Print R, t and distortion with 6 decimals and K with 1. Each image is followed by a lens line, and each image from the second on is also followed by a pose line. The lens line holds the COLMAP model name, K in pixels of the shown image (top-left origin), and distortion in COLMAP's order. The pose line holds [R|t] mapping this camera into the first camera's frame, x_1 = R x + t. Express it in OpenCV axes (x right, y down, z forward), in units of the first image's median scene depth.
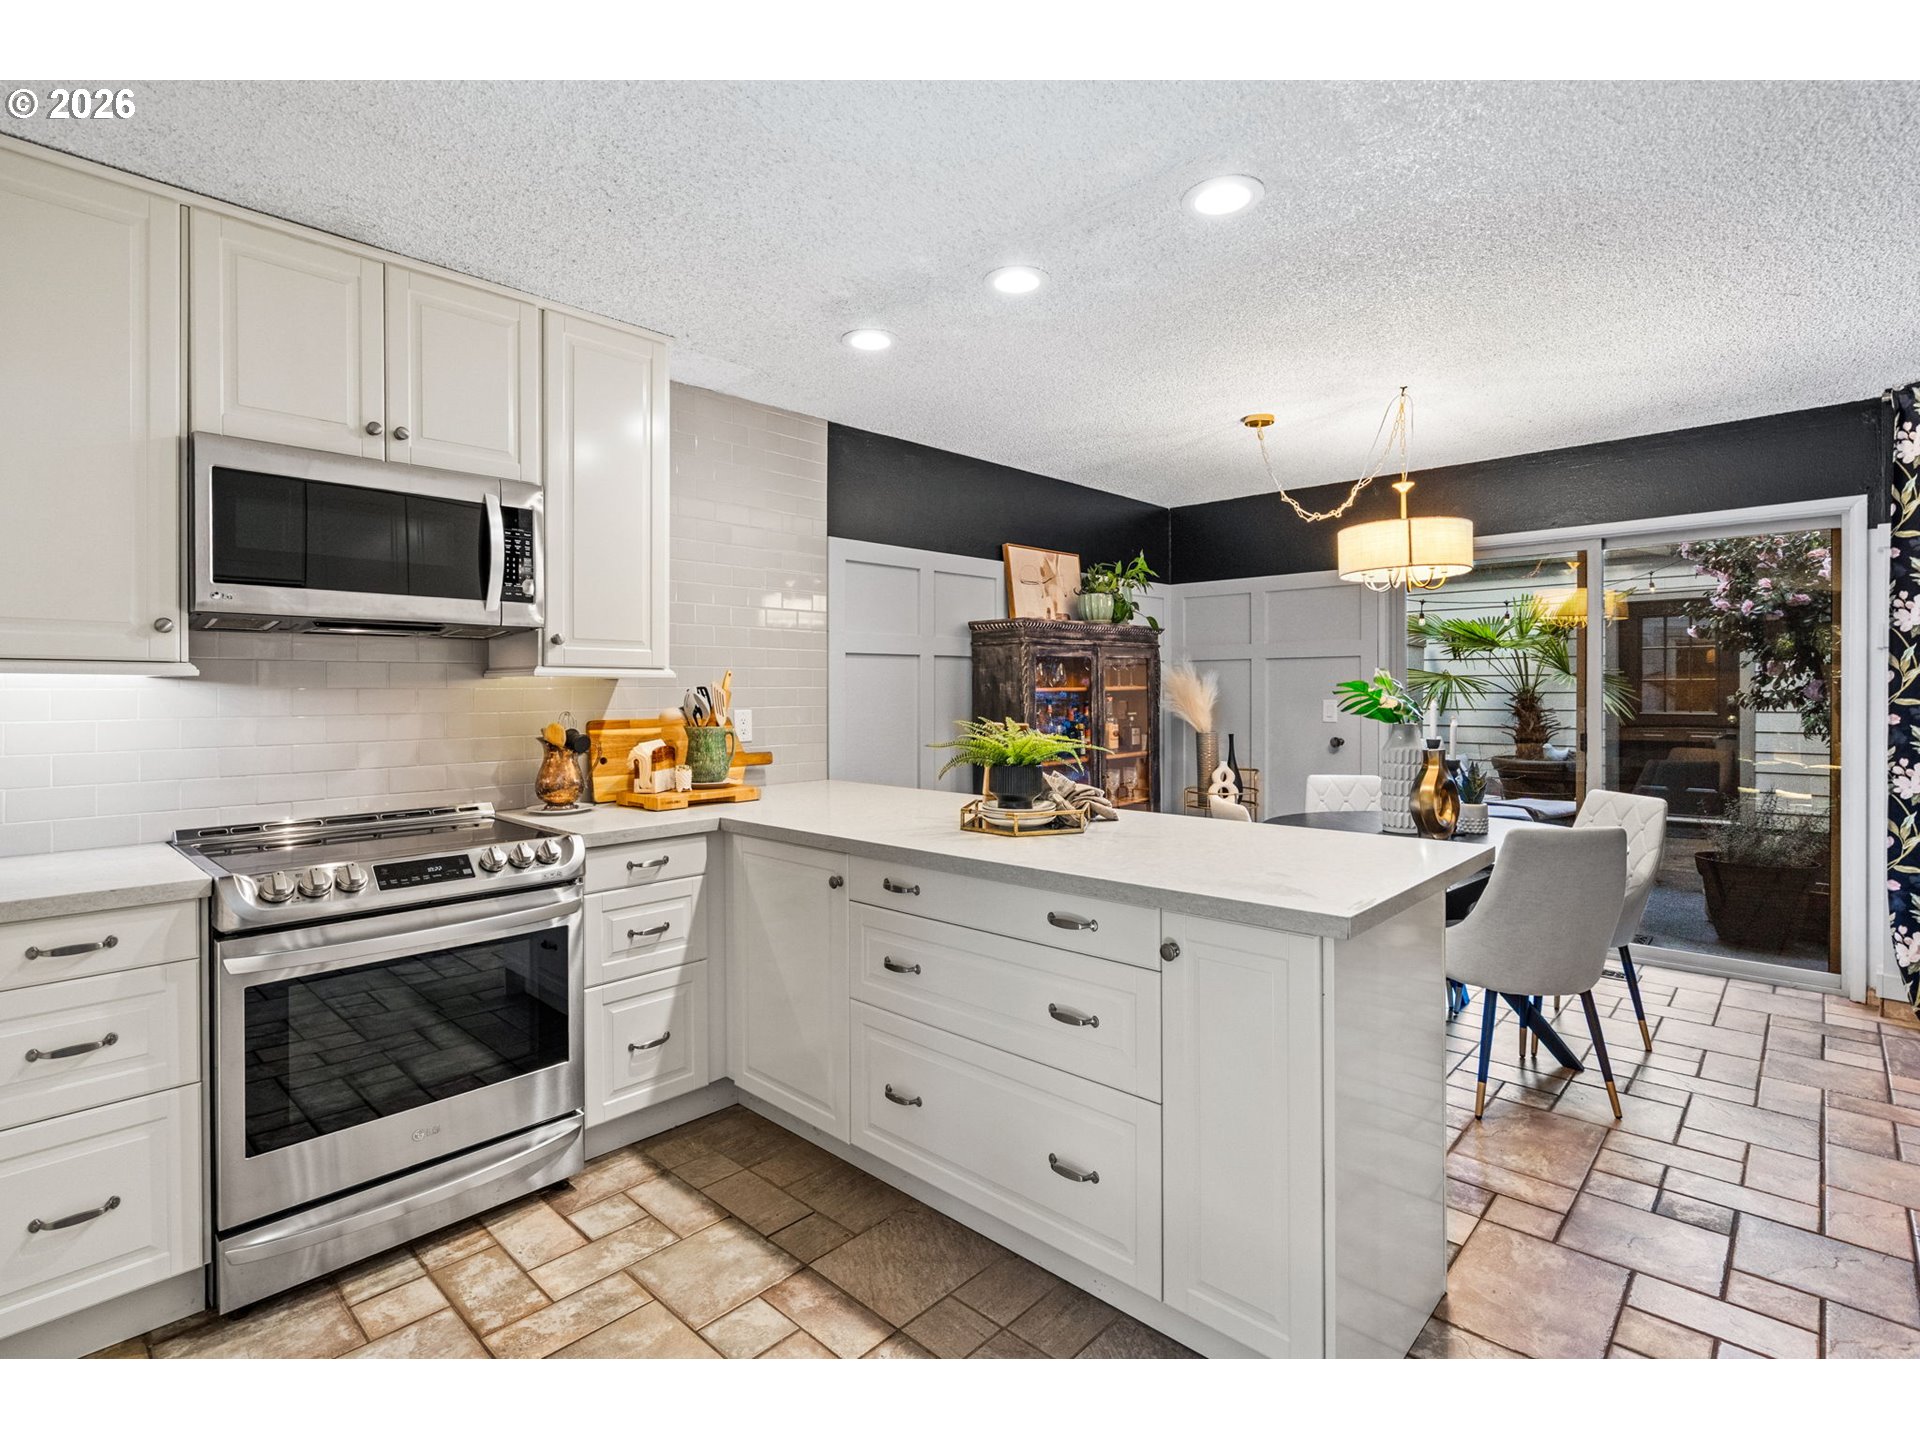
lens RADIAL K [[915.1, 0, 958.7], [0, 915.1, 697.7], [0, 0, 1]] dist [0.001830, 0.001667]
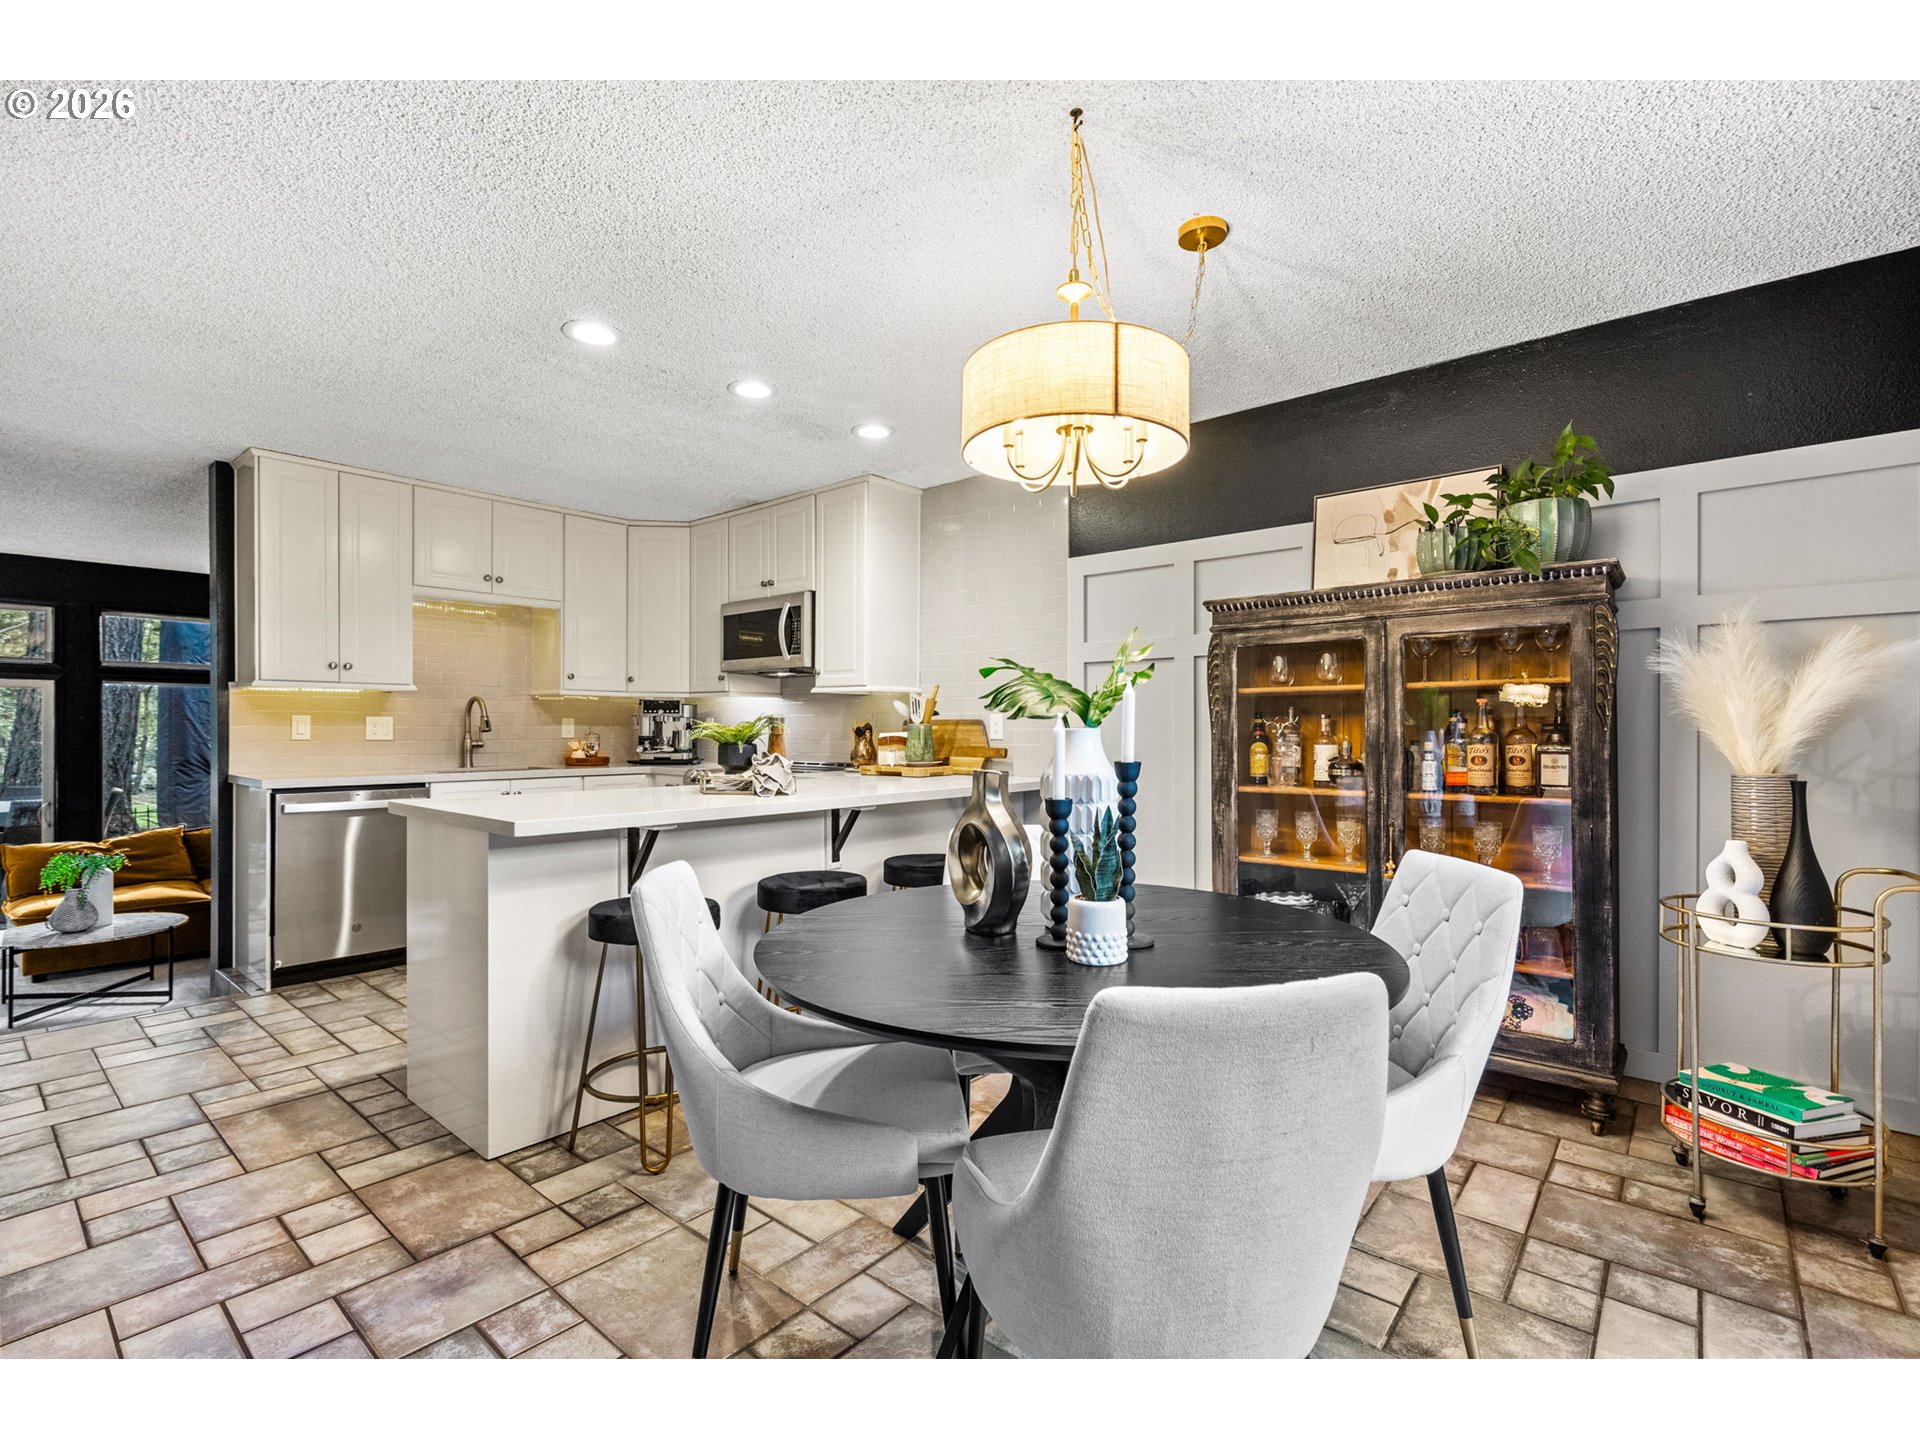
lens RADIAL K [[873.9, 0, 963.5], [0, 873.9, 729.7], [0, 0, 1]] dist [-0.009848, 0.000008]
pose [[0.055203, 0.007650, -0.998446, 1.298095], [-0.011232, 0.999912, 0.007040, 0.034927], [0.998412, 0.010825, 0.055284, 1.173232]]
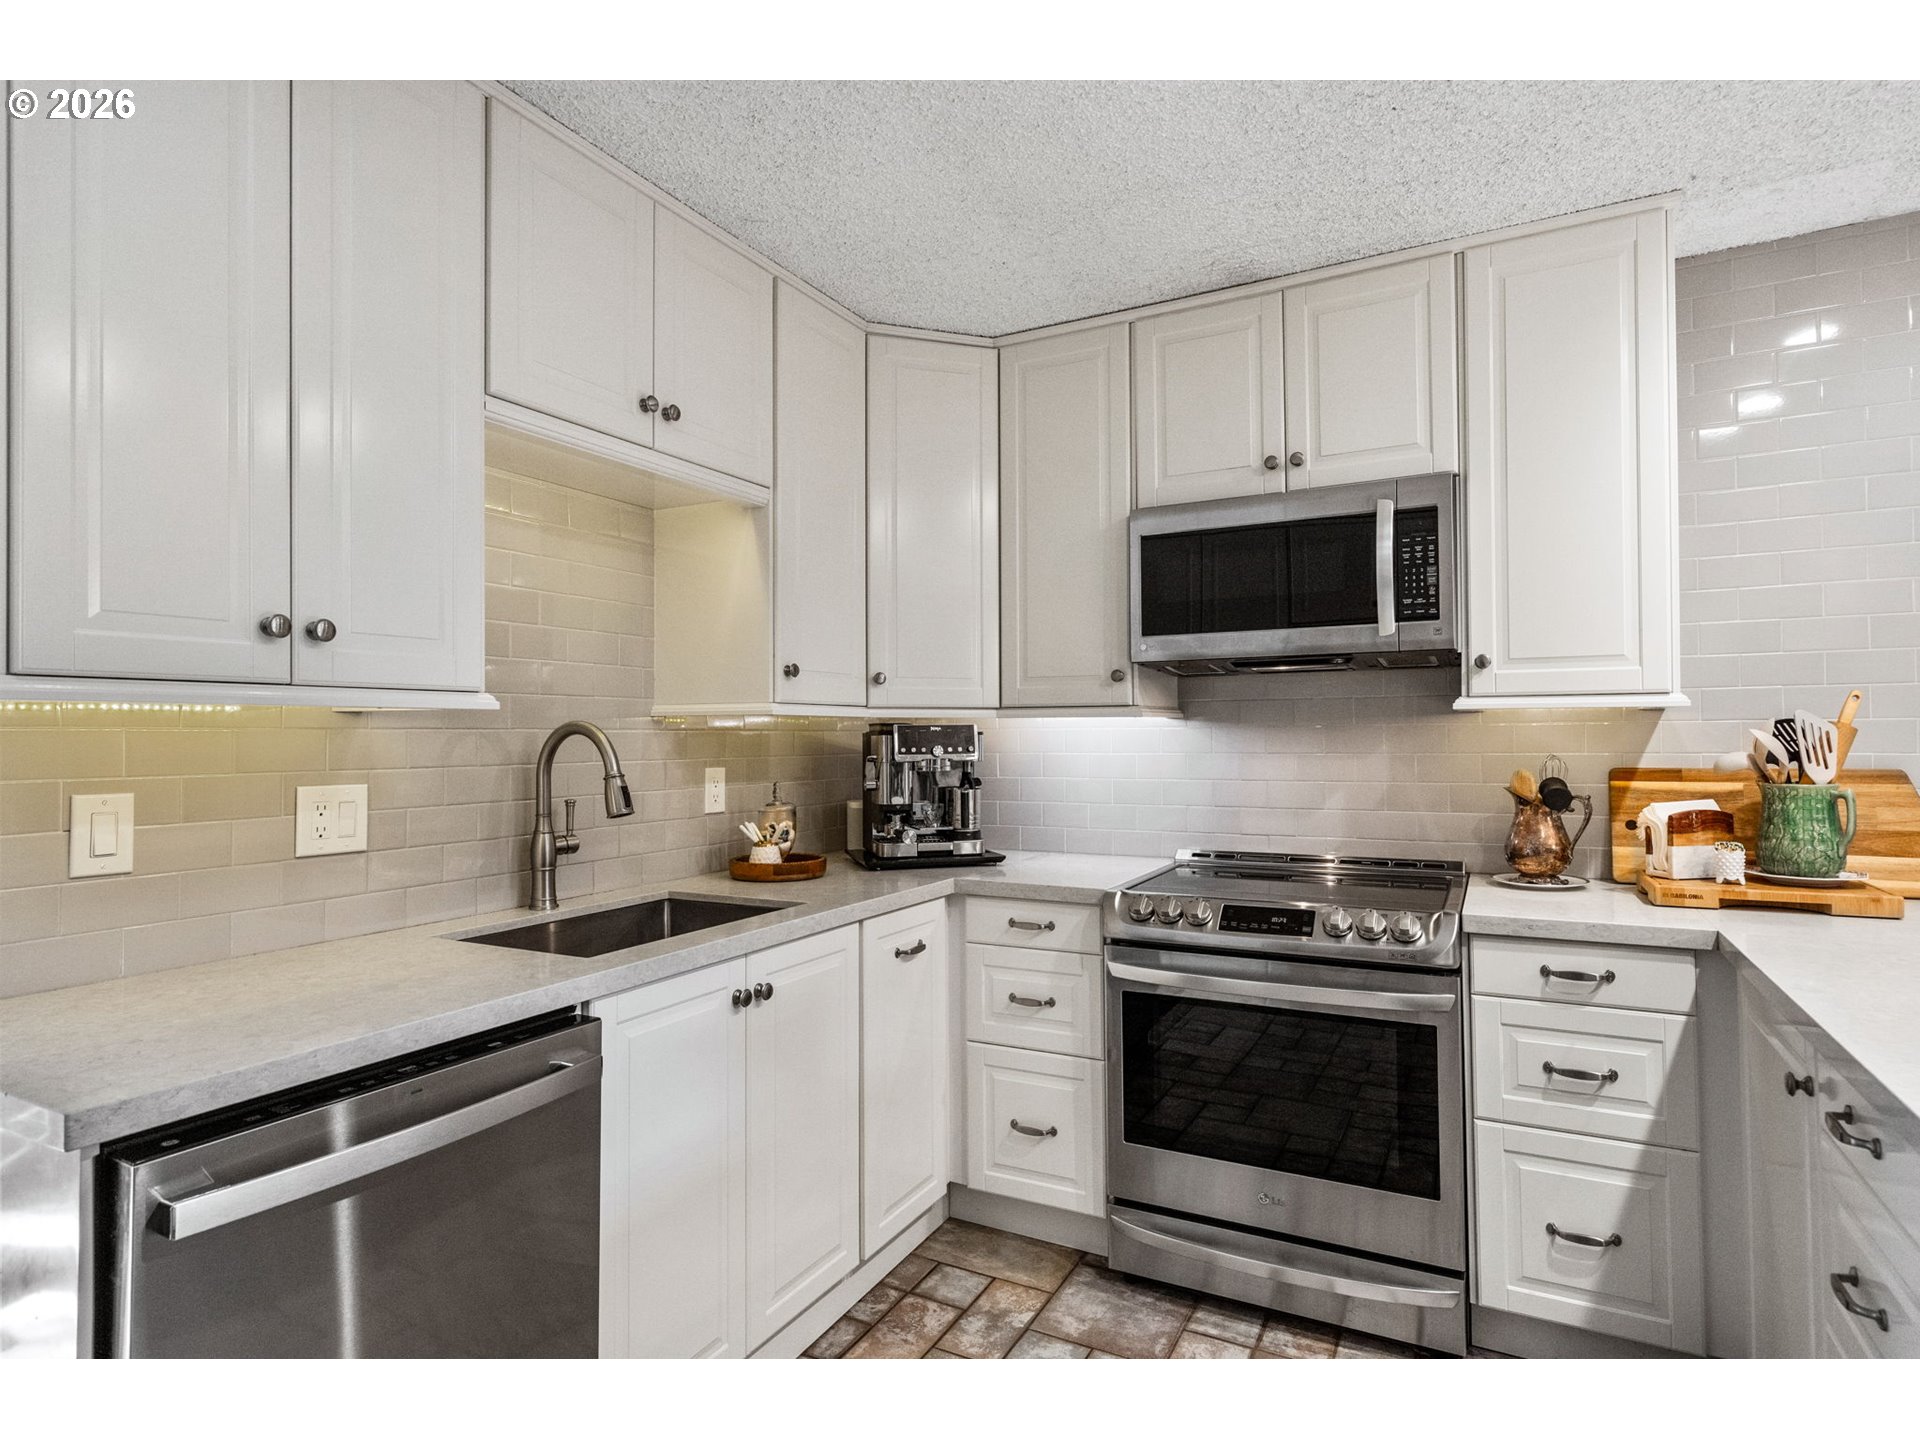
lens RADIAL K [[1028.0, 0, 960.0], [0, 1028.0, 720.0], [0, 0, 1]] dist [0.003549, 0.000646]
pose [[0.260647, -0.014027, -0.965332, 0.287800], [-0.001075, 0.999890, -0.014819, -0.000375], [0.965434, 0.004900, 0.260603, 0.332995]]
